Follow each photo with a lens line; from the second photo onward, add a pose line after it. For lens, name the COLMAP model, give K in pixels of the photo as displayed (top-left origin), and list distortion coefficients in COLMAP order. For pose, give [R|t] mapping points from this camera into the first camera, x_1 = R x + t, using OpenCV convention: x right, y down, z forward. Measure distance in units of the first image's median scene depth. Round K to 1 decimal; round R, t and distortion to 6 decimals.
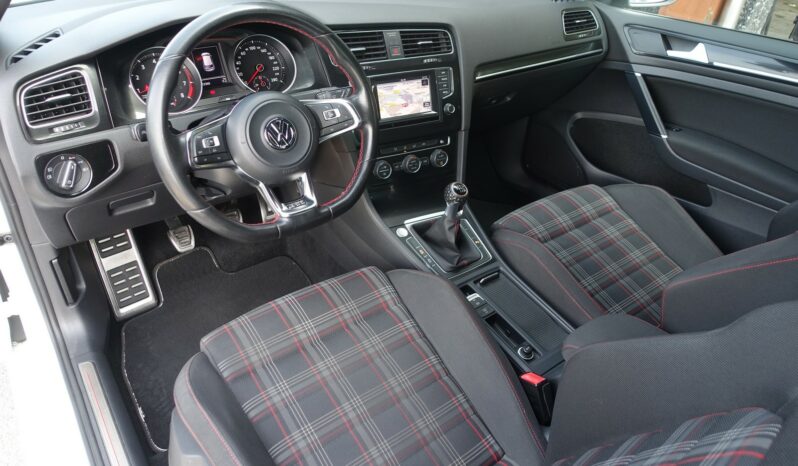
lens RADIAL K [[543.4, 0, 401.7], [0, 543.4, 232.2], [0, 0, 1]] dist [-0.003112, -0.000525]
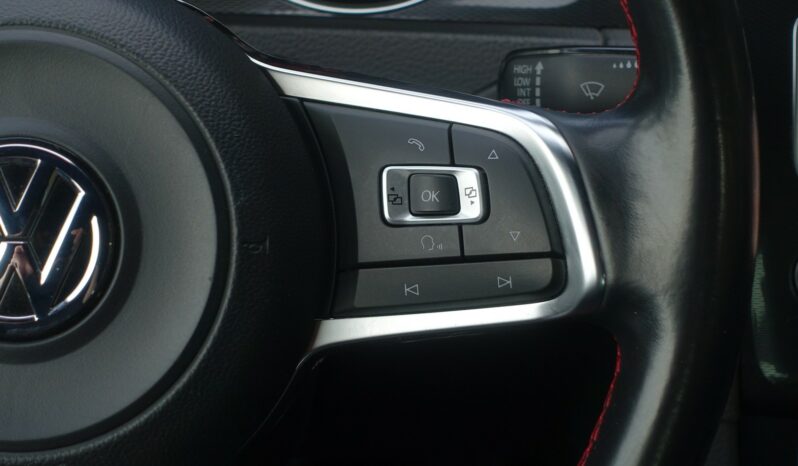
lens RADIAL K [[1619.3, 0, 399.0], [0, 1619.3, 233.0], [0, 0, 1]] dist [-0.266289, -0.010204]
pose [[0.819995, 0.253194, -0.513324, 0.078195], [-0.314882, 0.948479, -0.035168, -0.146038], [0.477973, 0.190474, 0.857474, 0.471439]]
